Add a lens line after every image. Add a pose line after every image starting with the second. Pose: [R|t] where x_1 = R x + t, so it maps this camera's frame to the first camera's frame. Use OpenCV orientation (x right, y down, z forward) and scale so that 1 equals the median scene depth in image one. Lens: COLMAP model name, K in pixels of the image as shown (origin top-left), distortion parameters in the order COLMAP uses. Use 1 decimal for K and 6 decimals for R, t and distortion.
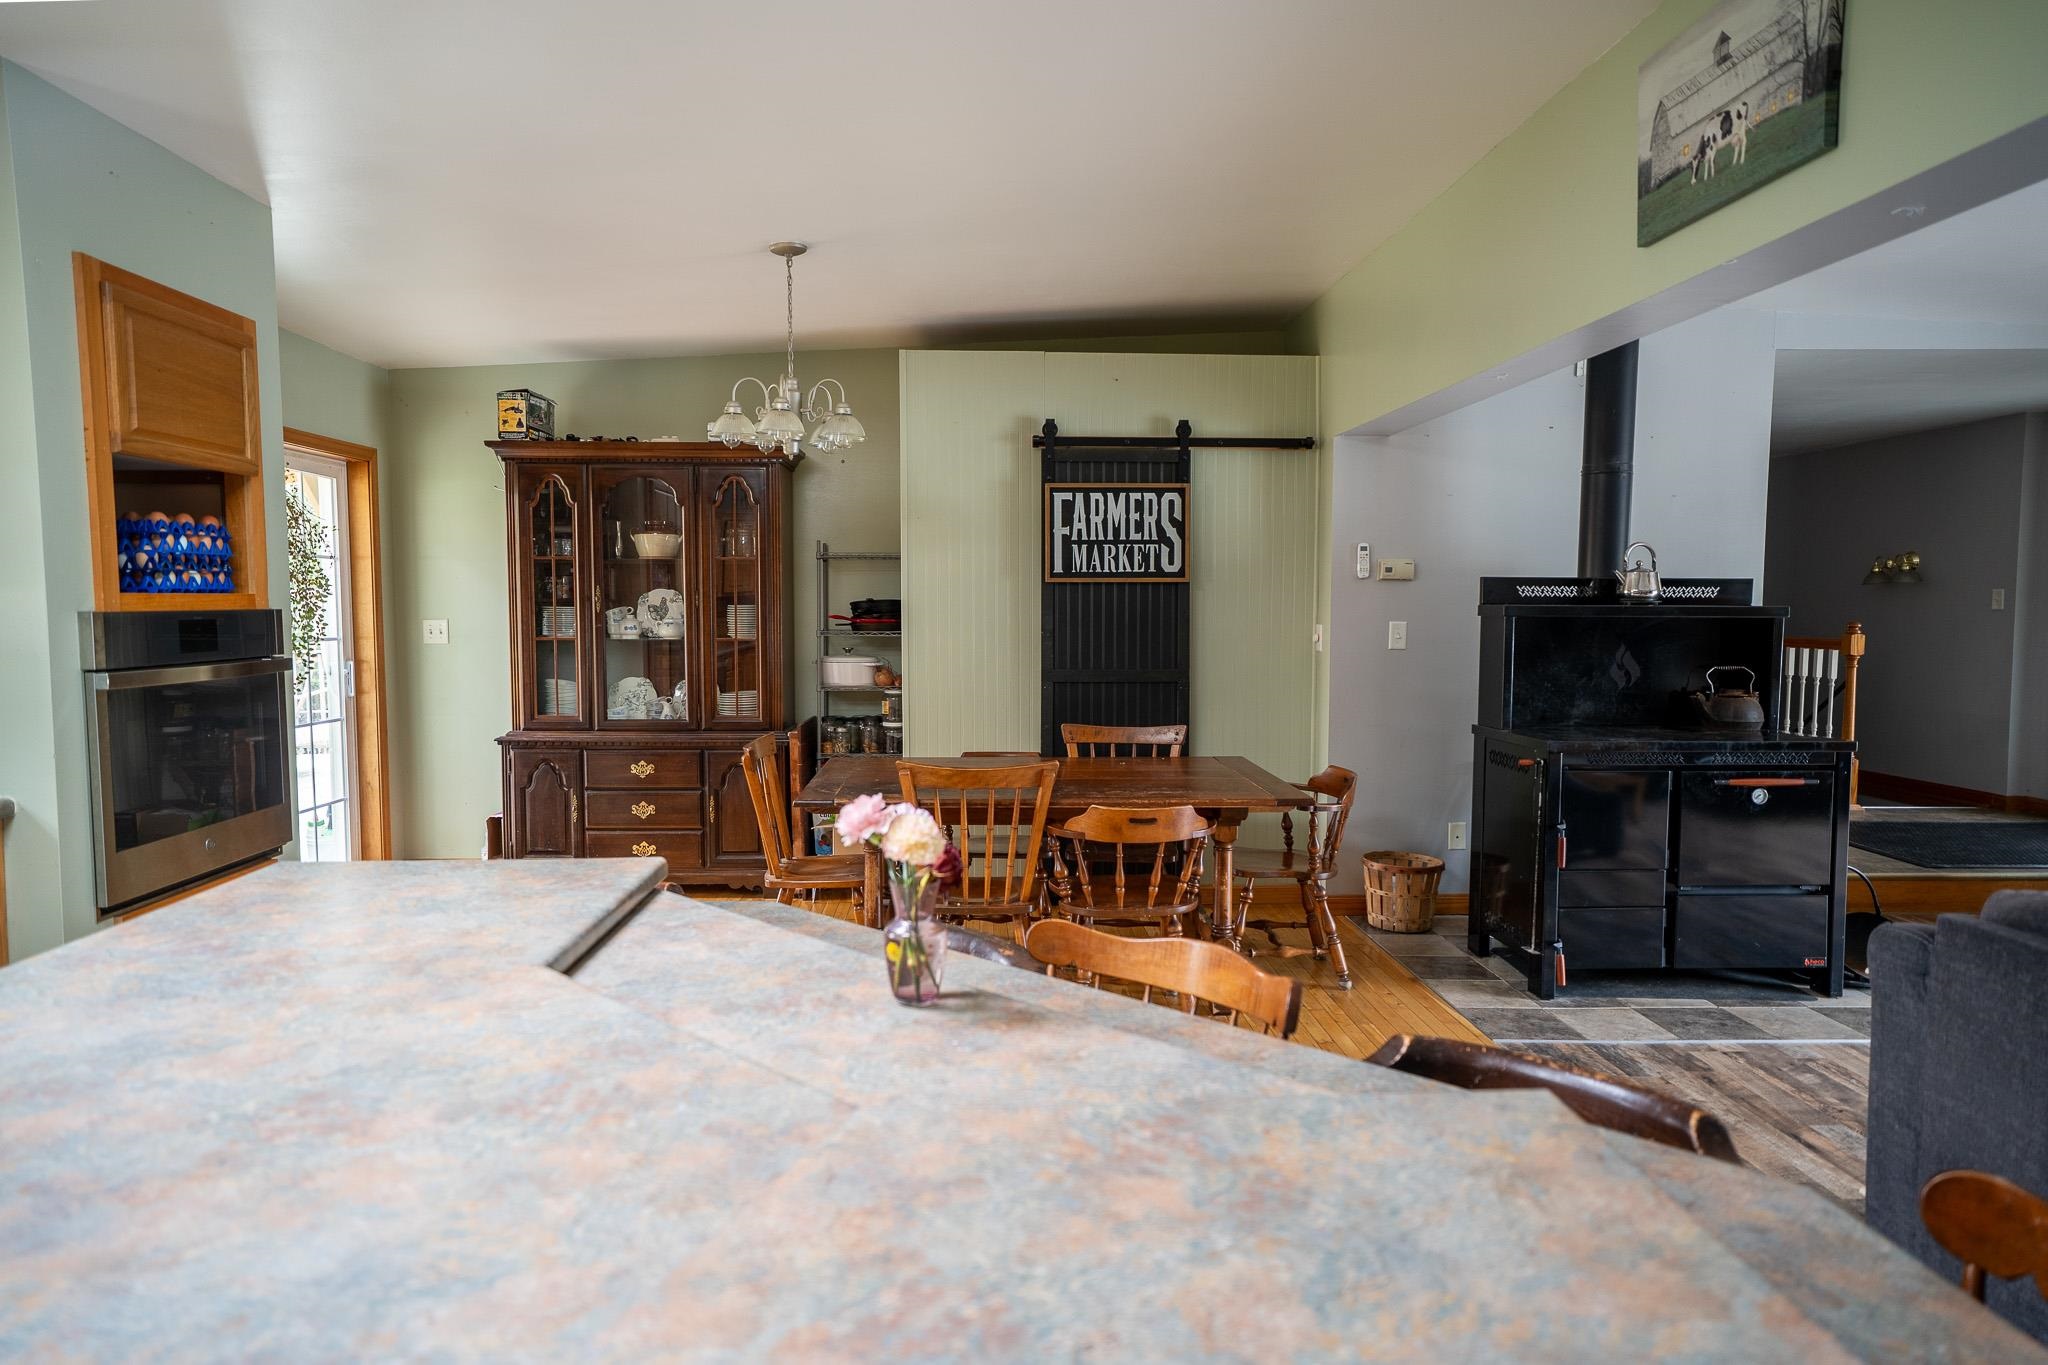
lens RADIAL K [[1216.4, 0, 1024.0], [0, 1216.4, 682.5], [0, 0, 1]] dist [-0.020755, 0.048068]
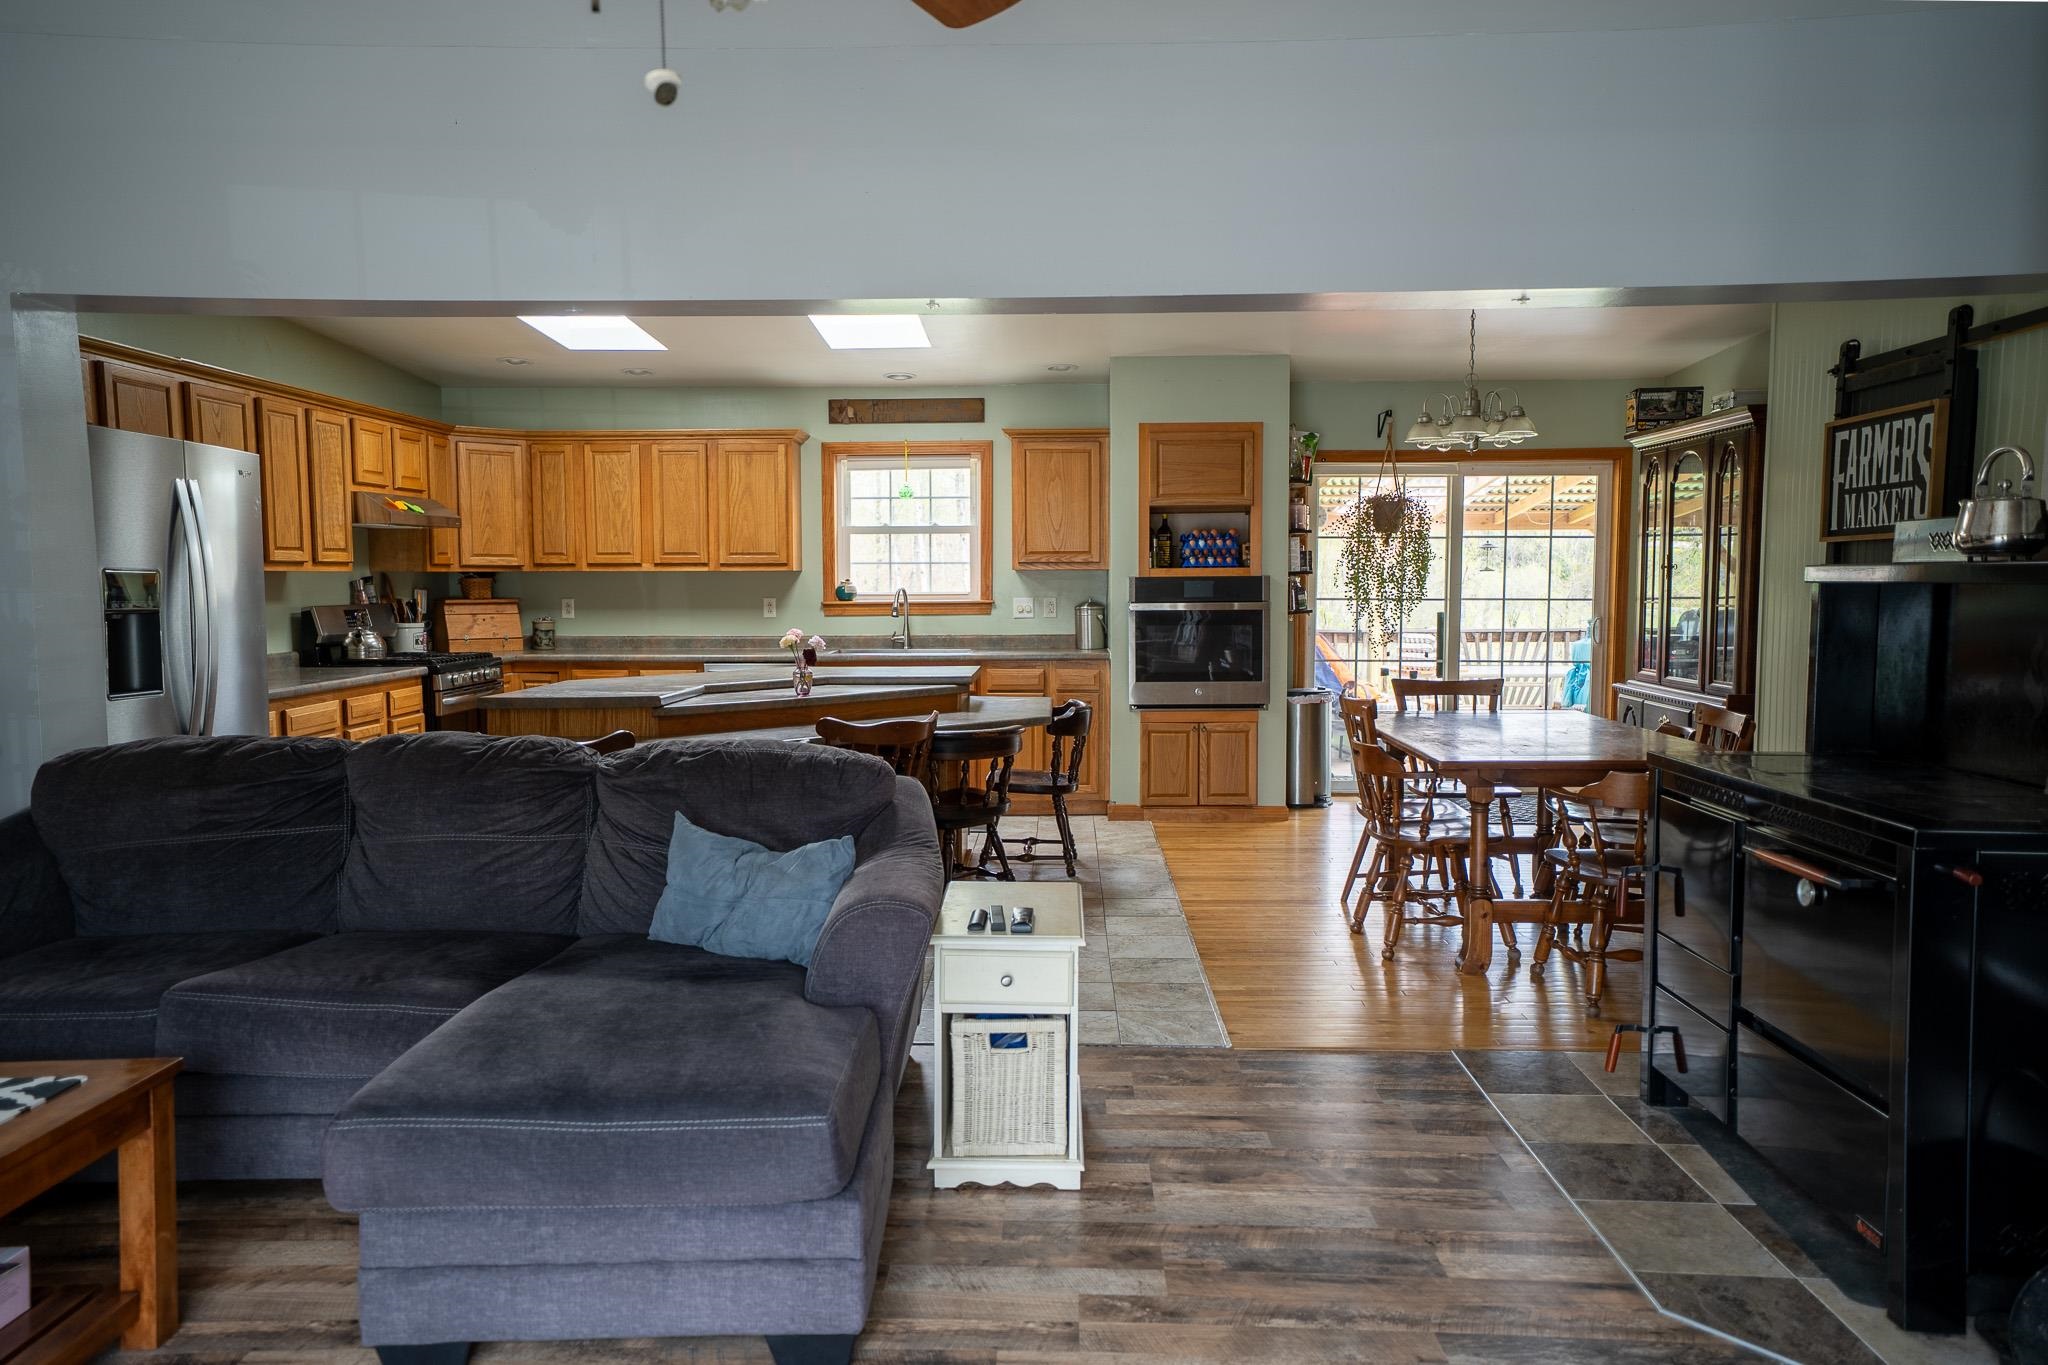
lens RADIAL K [[1393.5, 0, 1017.7], [0, 1393.5, 678.2], [0, 0, 1]] dist [-0.002346, 0.098437]
pose [[-0.068816, 0.071652, -0.995053, 1.020051], [-0.062025, 0.995181, 0.075950, -0.028922], [0.995699, 0.066945, -0.064040, 0.520053]]
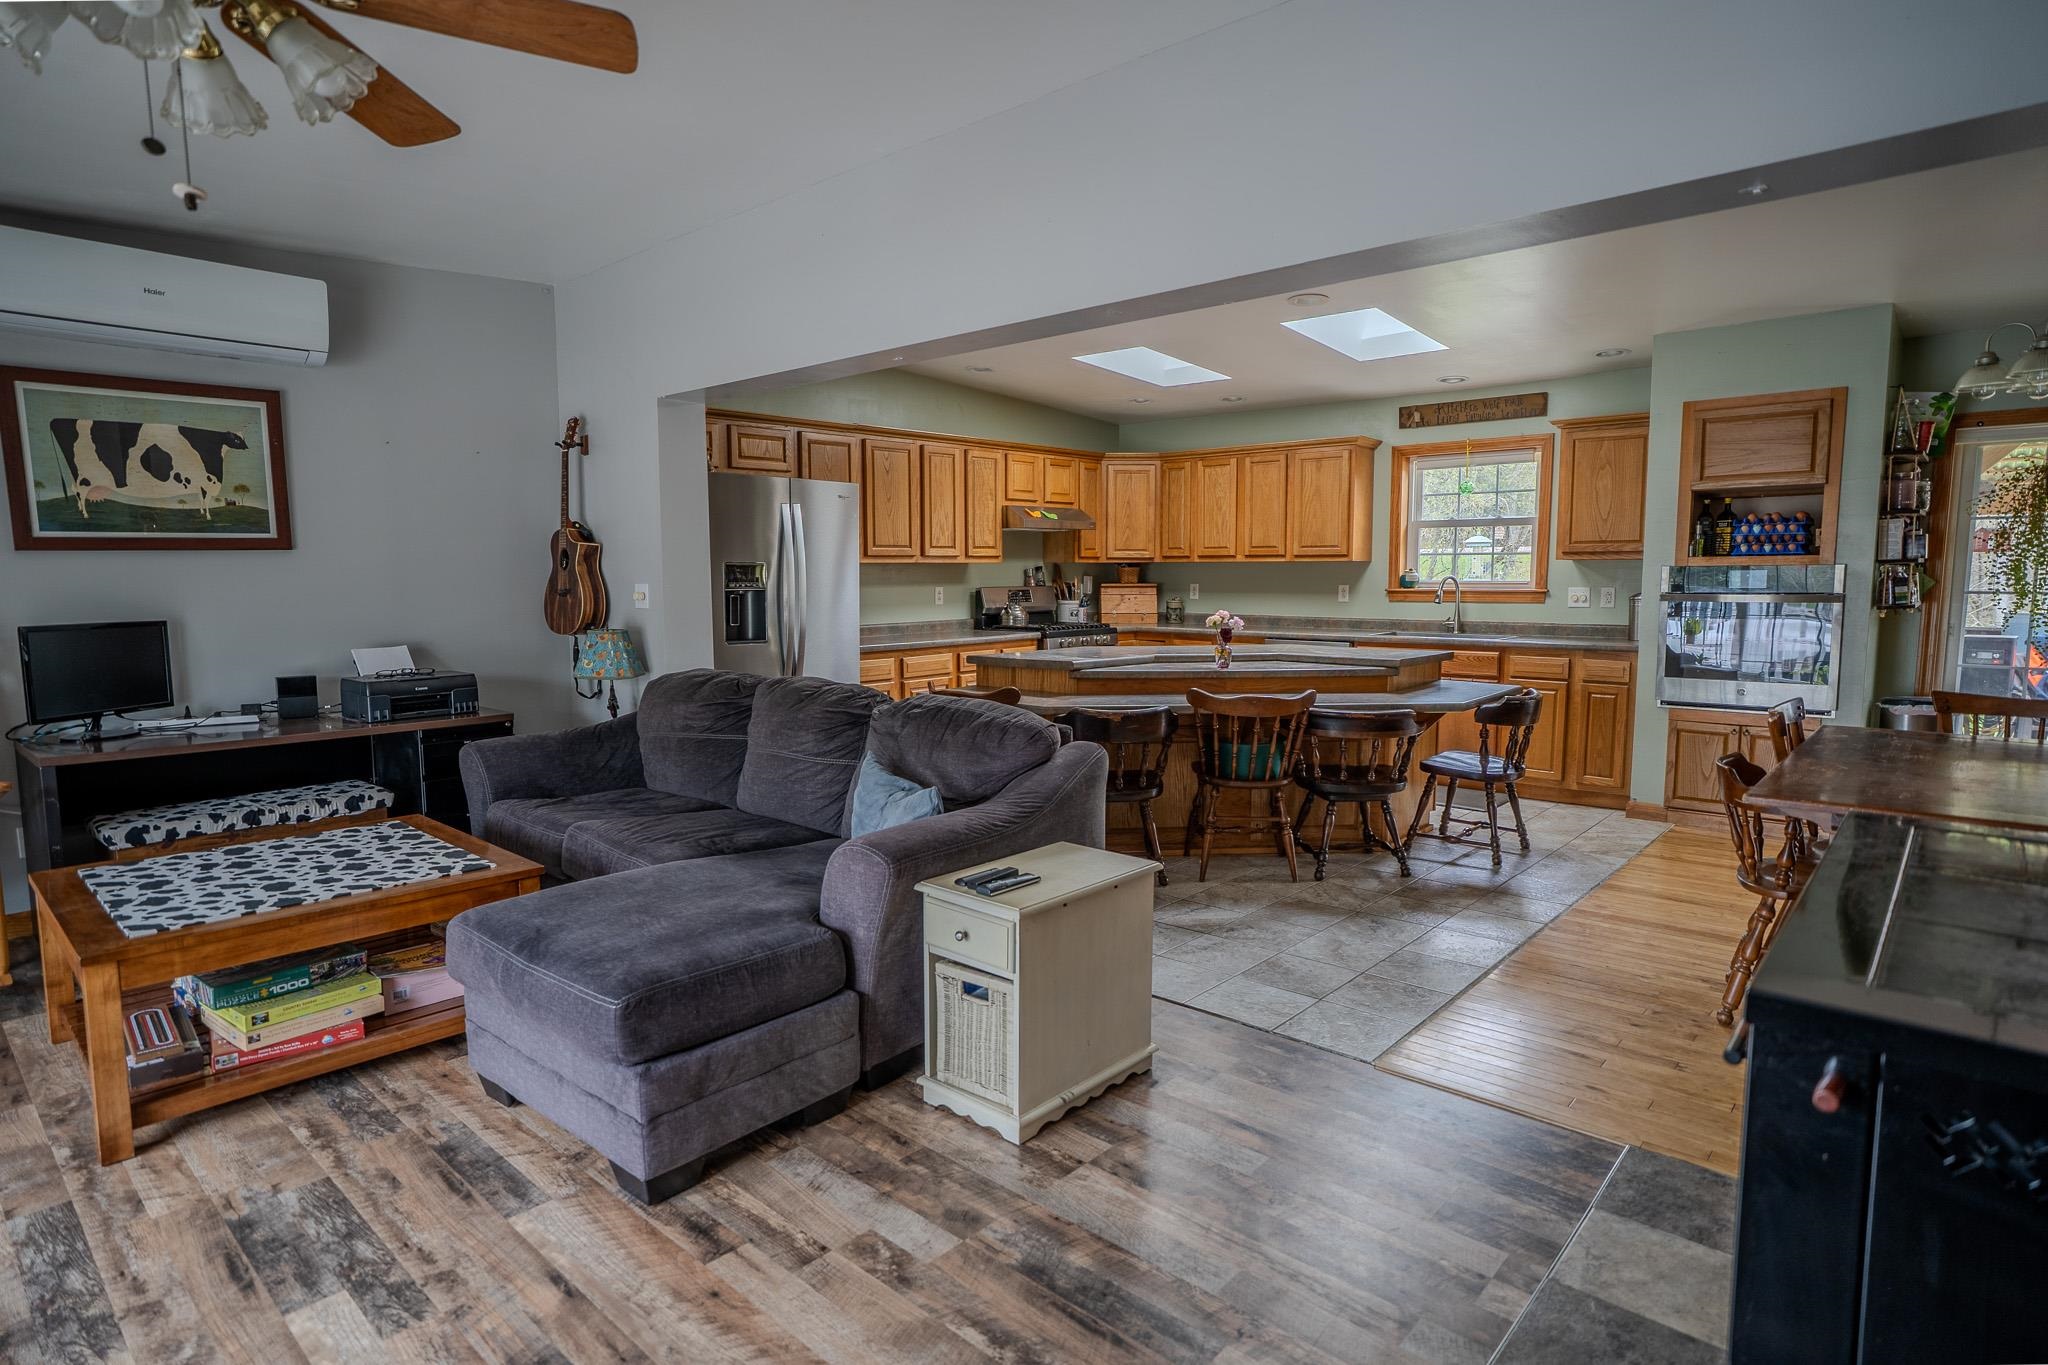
lens RADIAL K [[1090.0, 0, 1018.6], [0, 1090.0, 682.3], [0, 0, 1]] dist [-0.044850, 0.036192]
pose [[-0.697249, 0.074794, -0.712917, 0.780572], [-0.043738, 0.988250, 0.146456, -0.045236], [0.715494, 0.133298, -0.685785, 0.820391]]
